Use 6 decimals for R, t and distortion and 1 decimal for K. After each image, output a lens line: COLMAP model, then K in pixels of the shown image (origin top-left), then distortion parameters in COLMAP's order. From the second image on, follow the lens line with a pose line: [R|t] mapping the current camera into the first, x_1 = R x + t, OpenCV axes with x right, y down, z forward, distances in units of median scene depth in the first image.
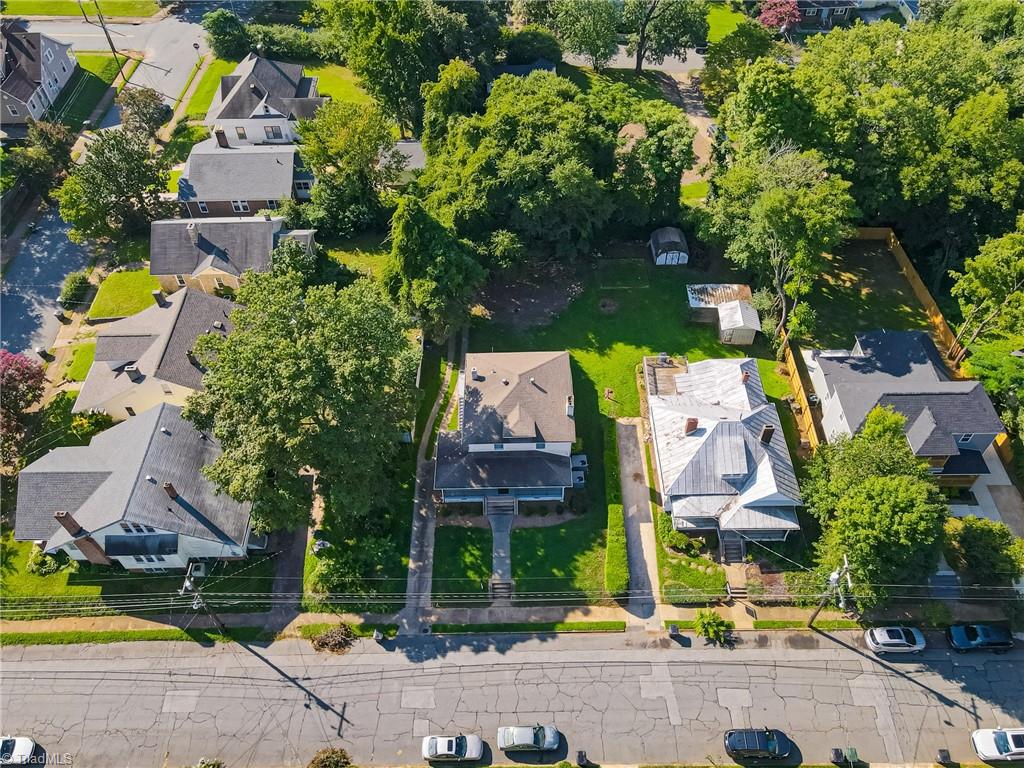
lens RADIAL K [[749.0, 0, 517.7], [0, 749.0, 386.0], [0, 0, 1]] dist [-0.001530, 0.029658]
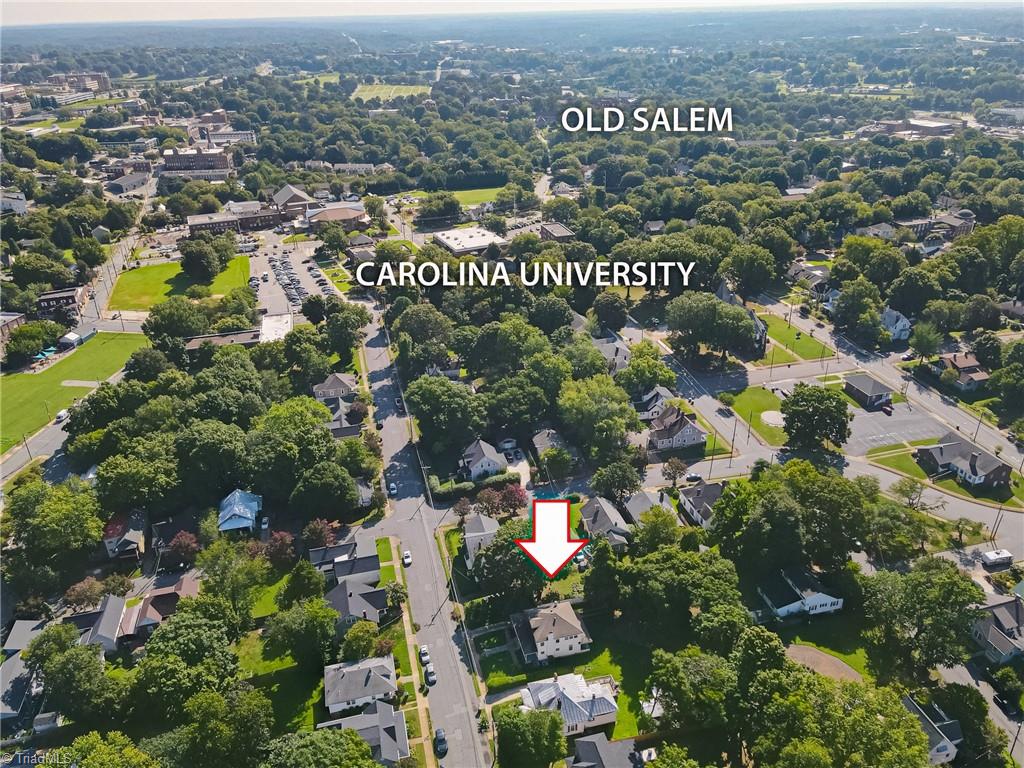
lens RADIAL K [[749.0, 0, 517.7], [0, 749.0, 386.0], [0, 0, 1]] dist [-0.001530, 0.029658]
pose [[0.246873, 0.452345, -0.856993, 1.794884], [-0.743739, 0.655373, 0.131677, -0.759179], [0.621213, 0.604872, 0.498221, -0.769842]]
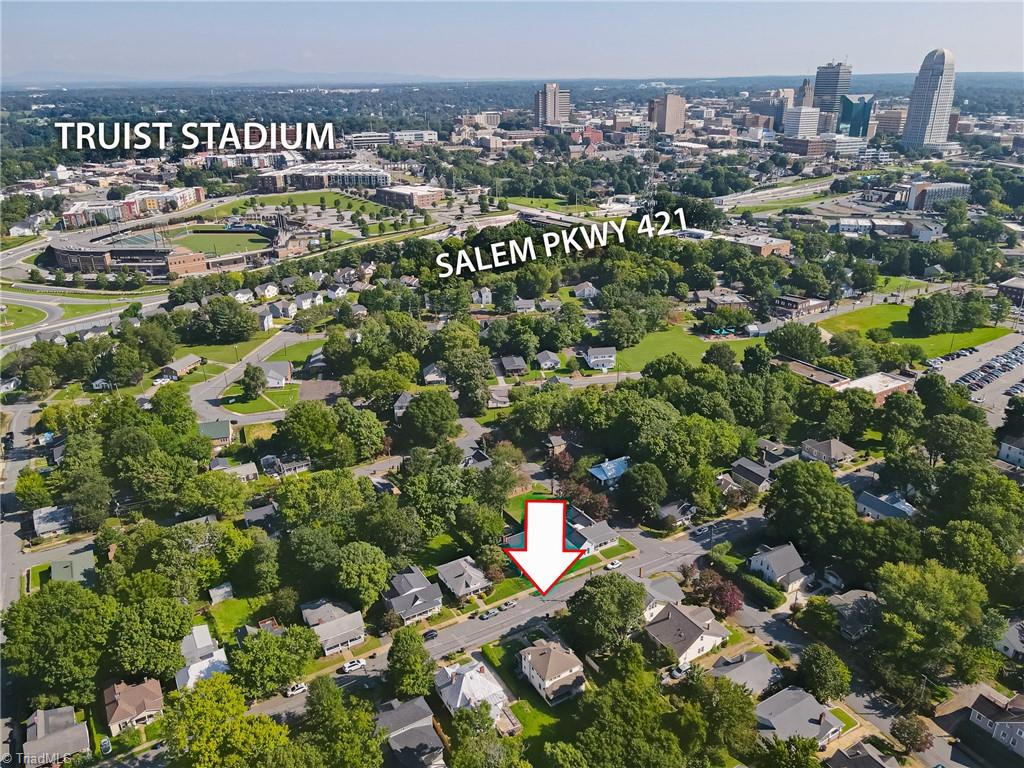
lens RADIAL K [[749.0, 0, 517.7], [0, 749.0, 386.0], [0, 0, 1]] dist [-0.001530, 0.029658]
pose [[-0.856574, 0.230661, -0.461602, 1.086844], [-0.378624, 0.326845, 0.865919, -2.516979], [0.350606, 0.916497, -0.192633, 0.661099]]
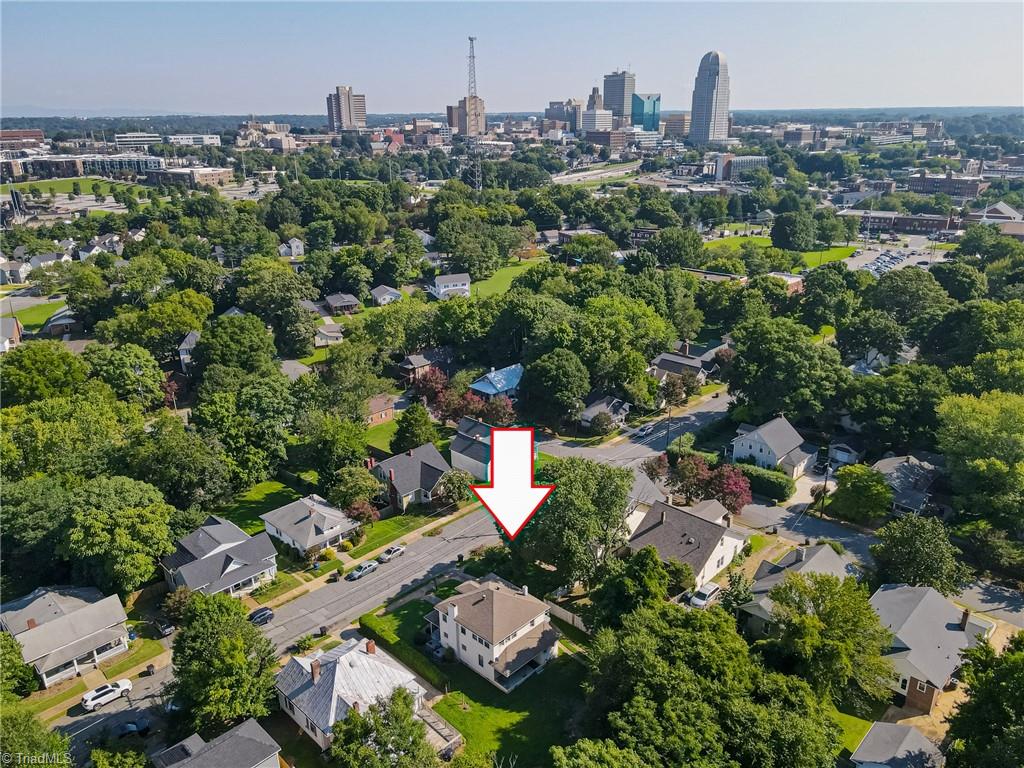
lens RADIAL K [[749.0, 0, 517.7], [0, 749.0, 386.0], [0, 0, 1]] dist [-0.001530, 0.029658]
pose [[-0.694379, 0.280124, -0.662848, 0.806023], [-0.540363, 0.405338, 0.737366, -1.257111], [0.475231, 0.870191, -0.130090, 0.905728]]
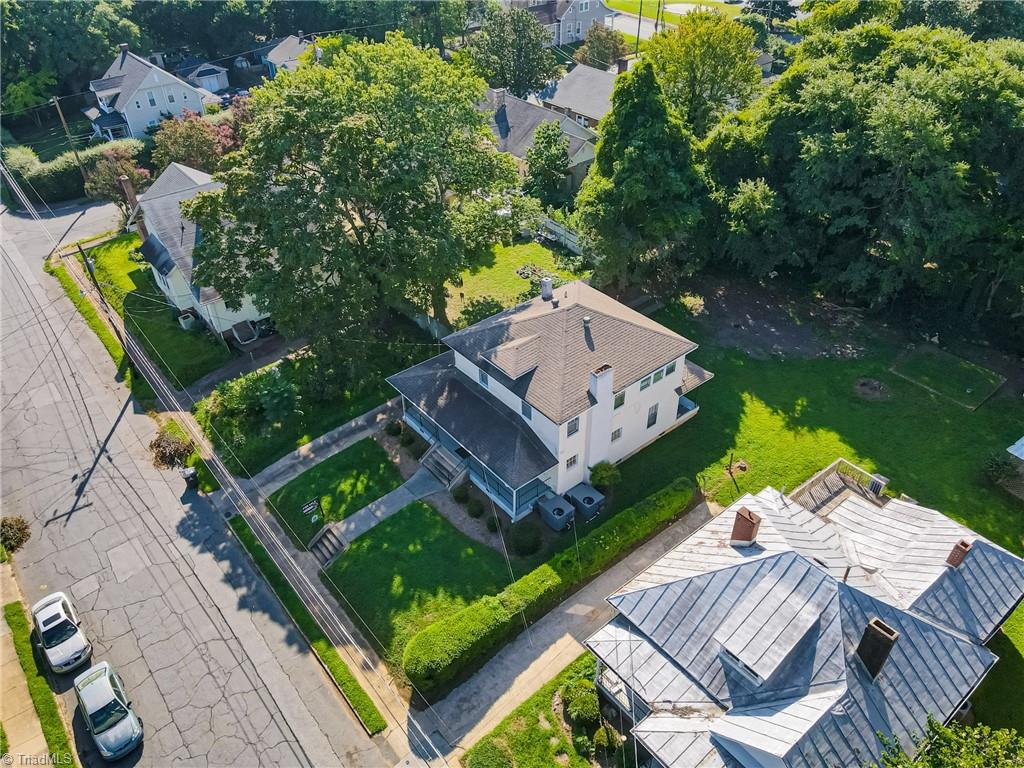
lens RADIAL K [[749.0, 0, 517.7], [0, 749.0, 386.0], [0, 0, 1]] dist [-0.001530, 0.029658]
pose [[0.627716, 0.483332, -0.610216, 0.392502], [-0.601933, 0.798437, 0.013220, 0.062653], [0.493609, 0.359011, 0.792125, 0.531715]]
